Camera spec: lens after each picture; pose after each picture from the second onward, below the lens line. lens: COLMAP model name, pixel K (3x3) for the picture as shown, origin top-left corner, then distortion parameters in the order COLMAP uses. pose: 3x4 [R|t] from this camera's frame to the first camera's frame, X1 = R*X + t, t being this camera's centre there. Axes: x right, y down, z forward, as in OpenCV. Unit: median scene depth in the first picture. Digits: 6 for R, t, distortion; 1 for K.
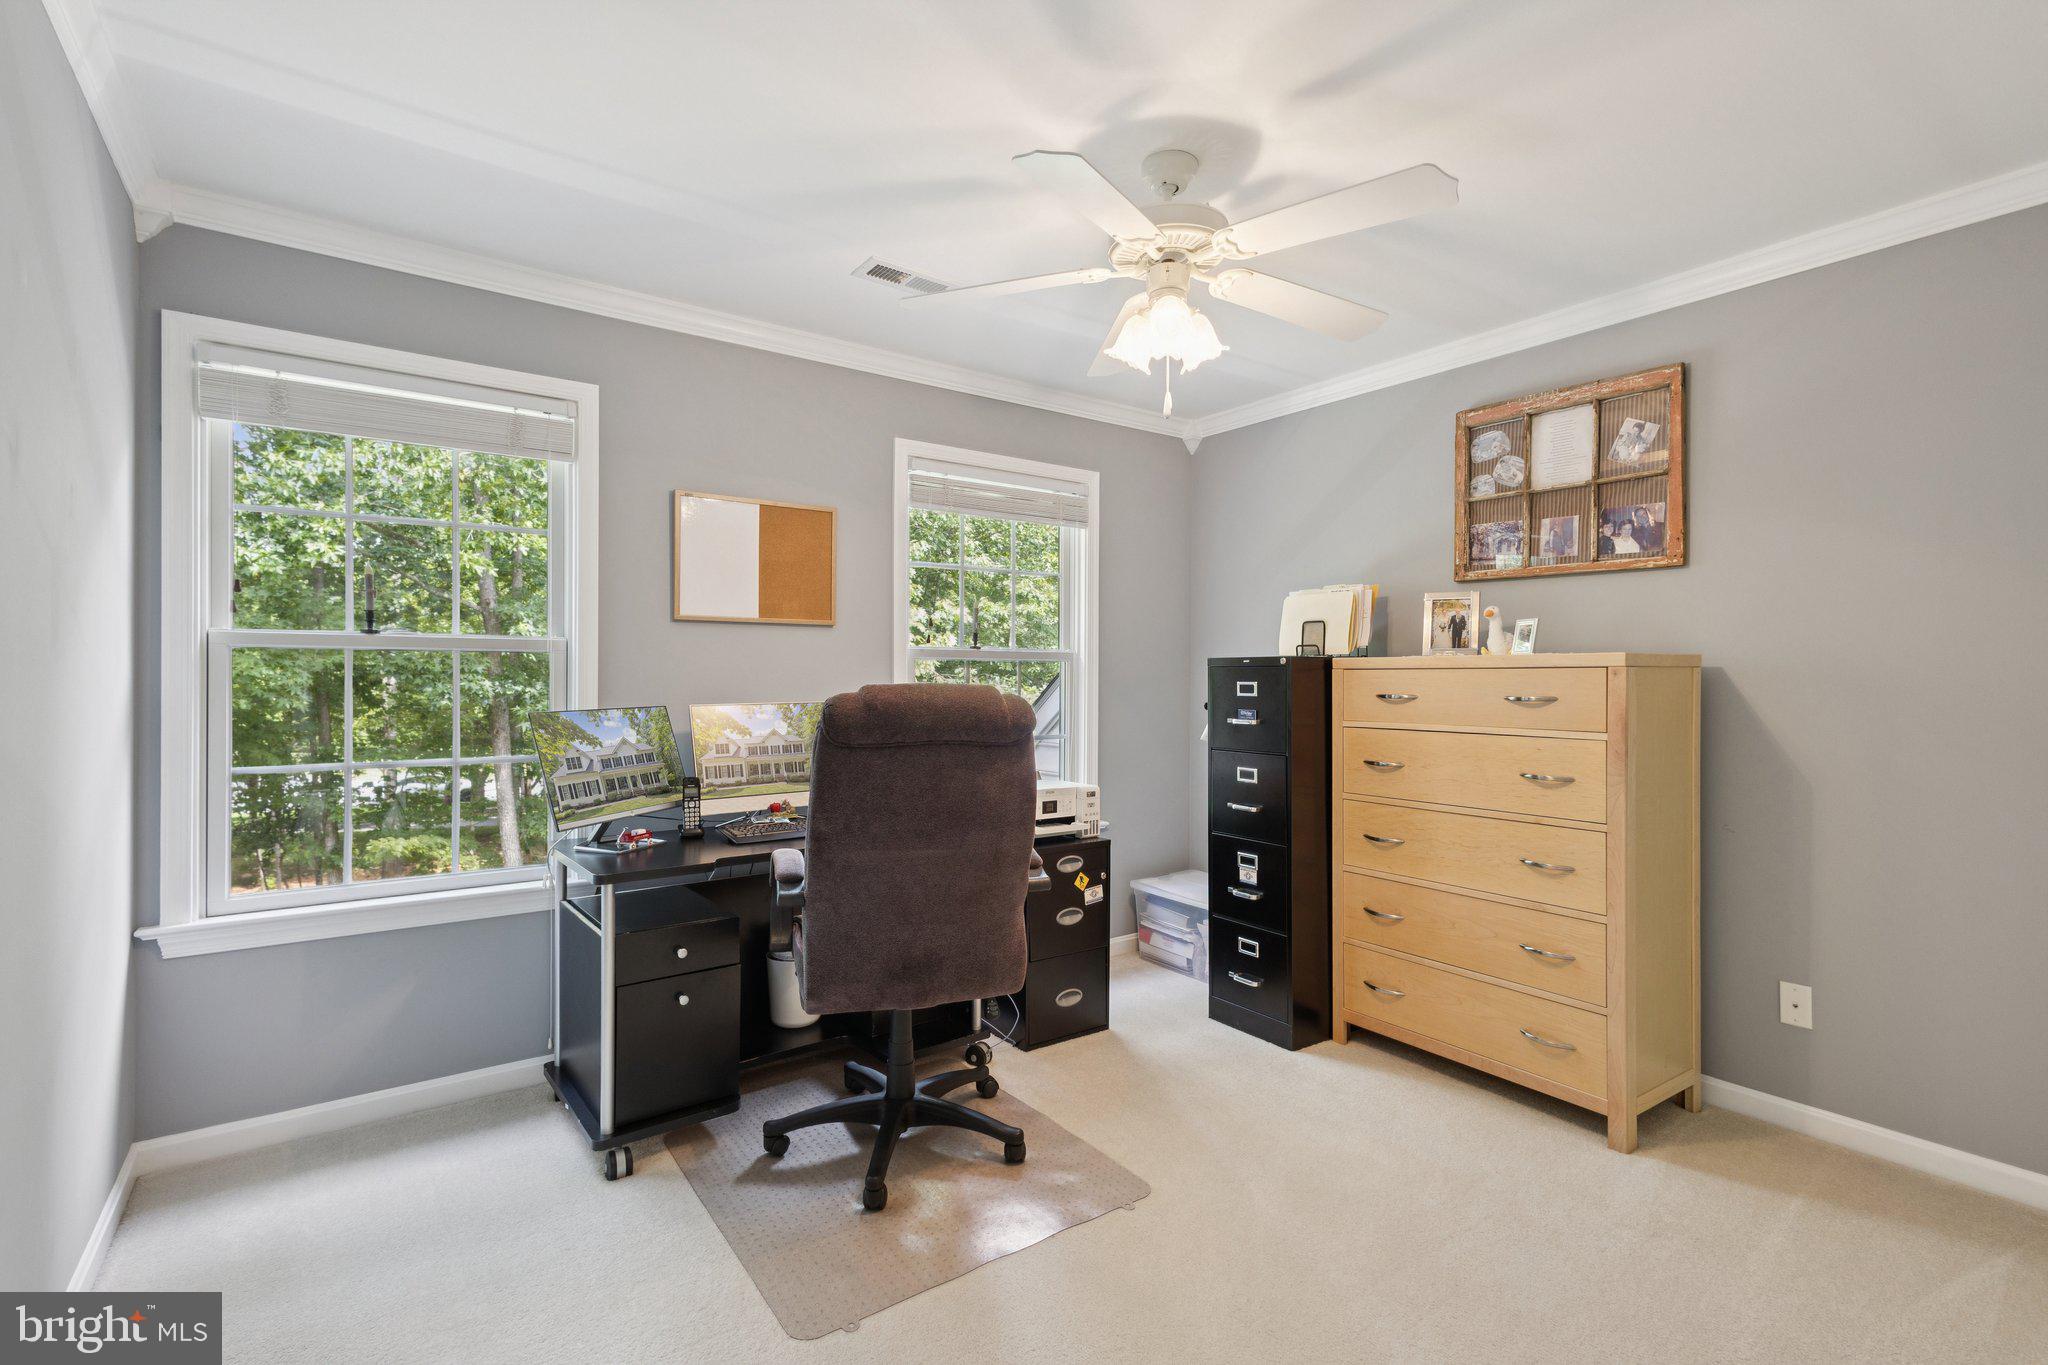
lens RADIAL K [[946.5, 0, 1018.0], [0, 946.5, 684.9], [0, 0, 1]] dist [0.012213, -0.002203]
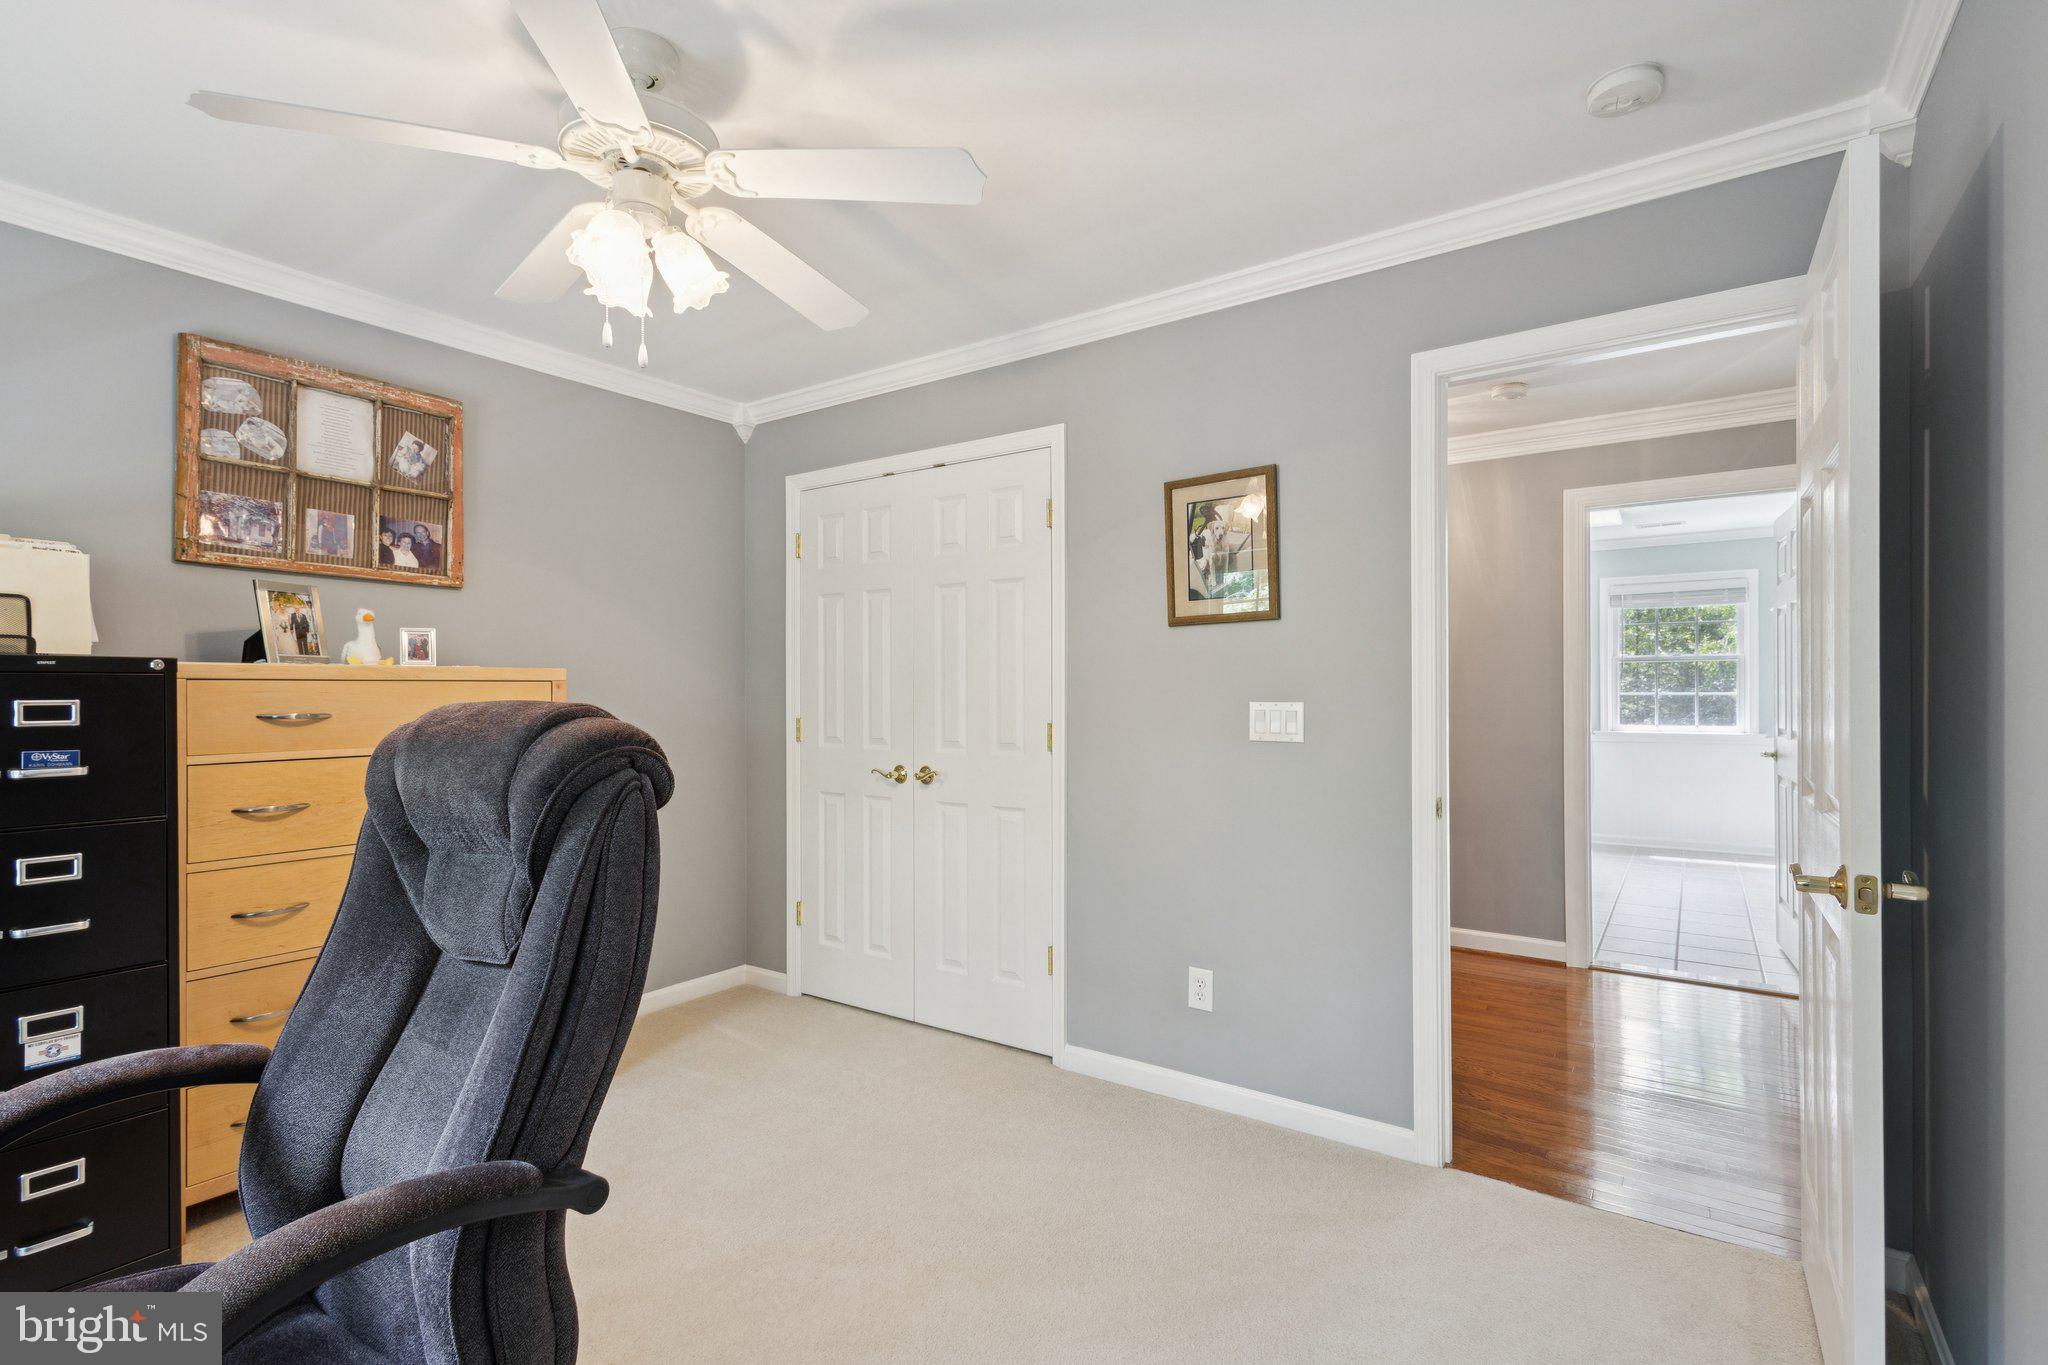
lens RADIAL K [[946.5, 0, 1018.0], [0, 946.5, 684.9], [0, 0, 1]] dist [0.012213, -0.002203]
pose [[-0.324242, -0.000221, 0.945974, -0.496366], [-0.000977, 1.000000, -0.000101, -0.013466], [-0.945974, -0.000957, -0.324242, 0.684412]]
